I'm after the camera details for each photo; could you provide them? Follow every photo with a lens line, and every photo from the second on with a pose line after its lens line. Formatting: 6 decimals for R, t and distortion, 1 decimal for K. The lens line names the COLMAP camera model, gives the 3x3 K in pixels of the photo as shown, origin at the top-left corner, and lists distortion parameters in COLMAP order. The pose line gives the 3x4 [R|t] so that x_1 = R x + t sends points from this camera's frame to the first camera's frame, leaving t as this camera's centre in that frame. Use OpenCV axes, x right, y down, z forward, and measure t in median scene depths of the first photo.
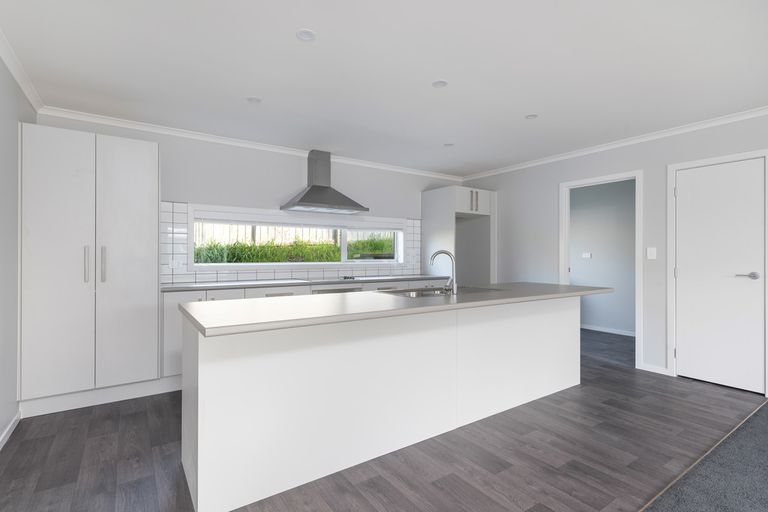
lens RADIAL K [[370.5, 0, 383.1], [0, 370.5, 255.6], [0, 0, 1]] dist [0.002880, 0.000070]
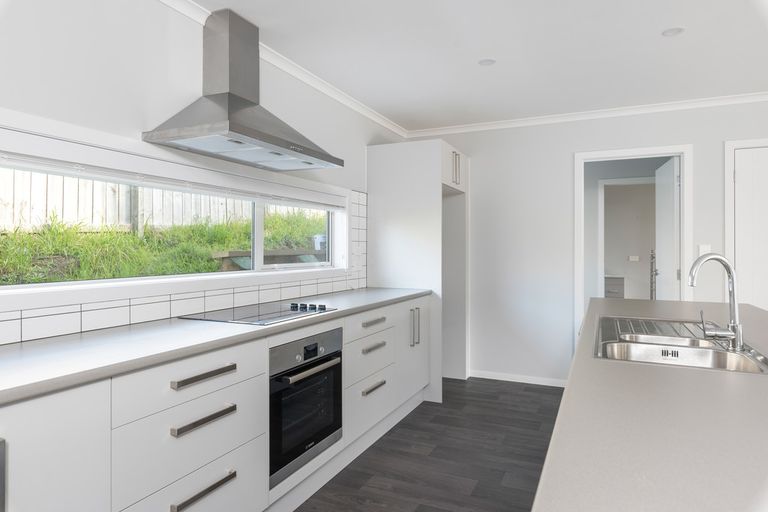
lens RADIAL K [[460.8, 0, 389.3], [0, 460.8, 214.3], [0, 0, 1]] dist [-0.004525, -0.000681]
pose [[0.858284, 0.041833, 0.511468, -0.235112], [-0.001726, 0.996902, -0.078640, -0.006752], [-0.513173, 0.066612, 0.855696, 0.369568]]
